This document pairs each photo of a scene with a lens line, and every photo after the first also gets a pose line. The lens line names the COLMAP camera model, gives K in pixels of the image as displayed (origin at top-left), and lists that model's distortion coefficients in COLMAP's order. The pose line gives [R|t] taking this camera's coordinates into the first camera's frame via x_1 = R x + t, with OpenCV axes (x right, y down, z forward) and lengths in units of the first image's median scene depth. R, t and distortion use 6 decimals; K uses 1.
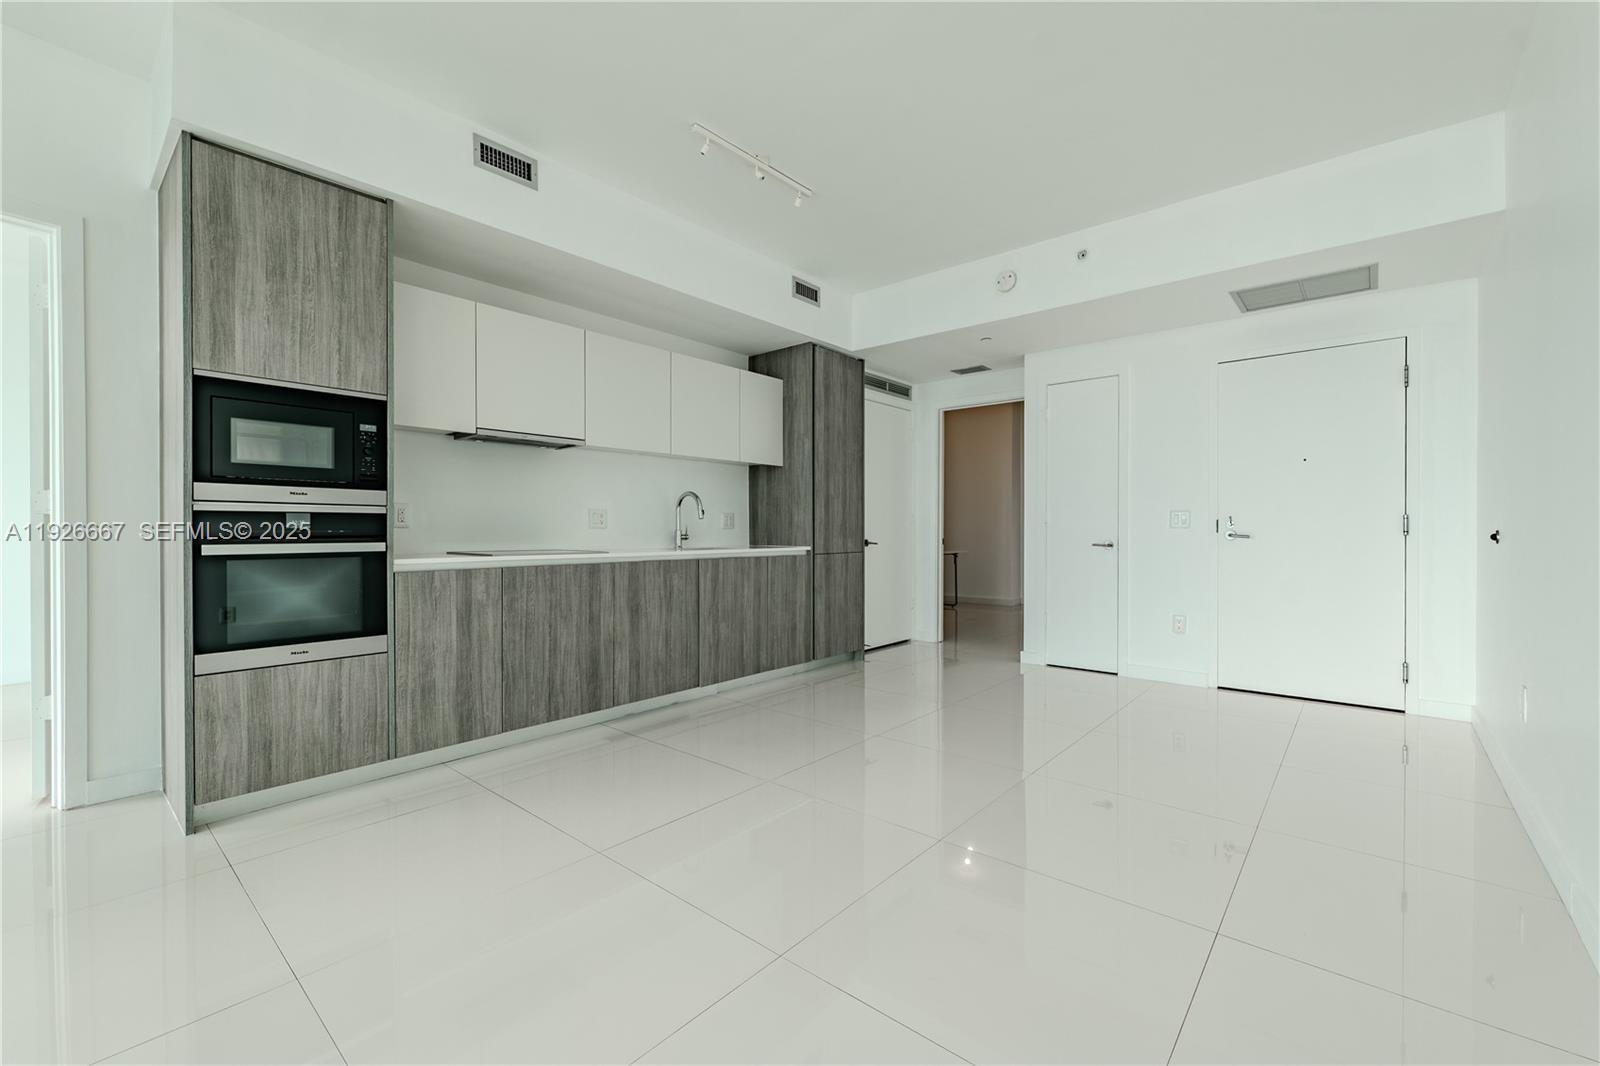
lens RADIAL K [[677.4, 0, 800.0], [0, 677.4, 533.0], [0, 0, 1]] dist [0.000162, -0.000025]
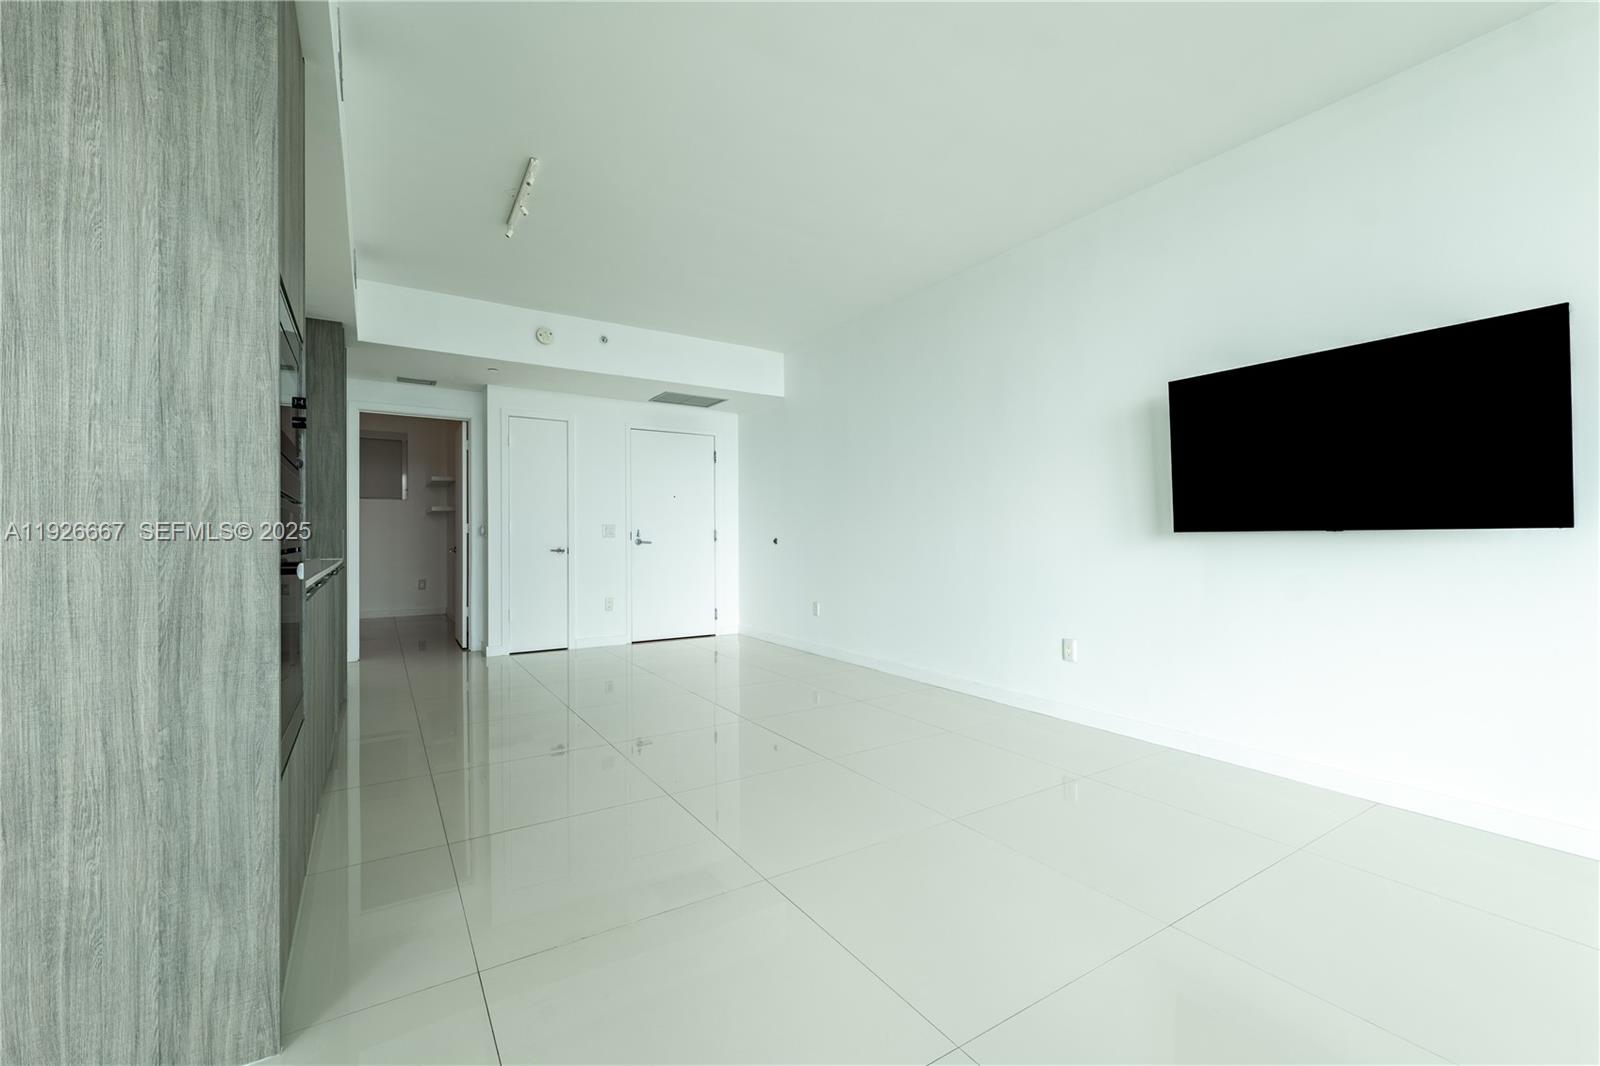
lens RADIAL K [[667.7, 0, 800.0], [0, 667.7, 533.0], [0, 0, 1]] dist [0.000688, 0.000065]
pose [[0.271352, 0.003911, 0.962472, -0.738805], [0.007600, 0.999952, -0.006206, -0.004769], [-0.962450, 0.008999, 0.271309, 0.235796]]
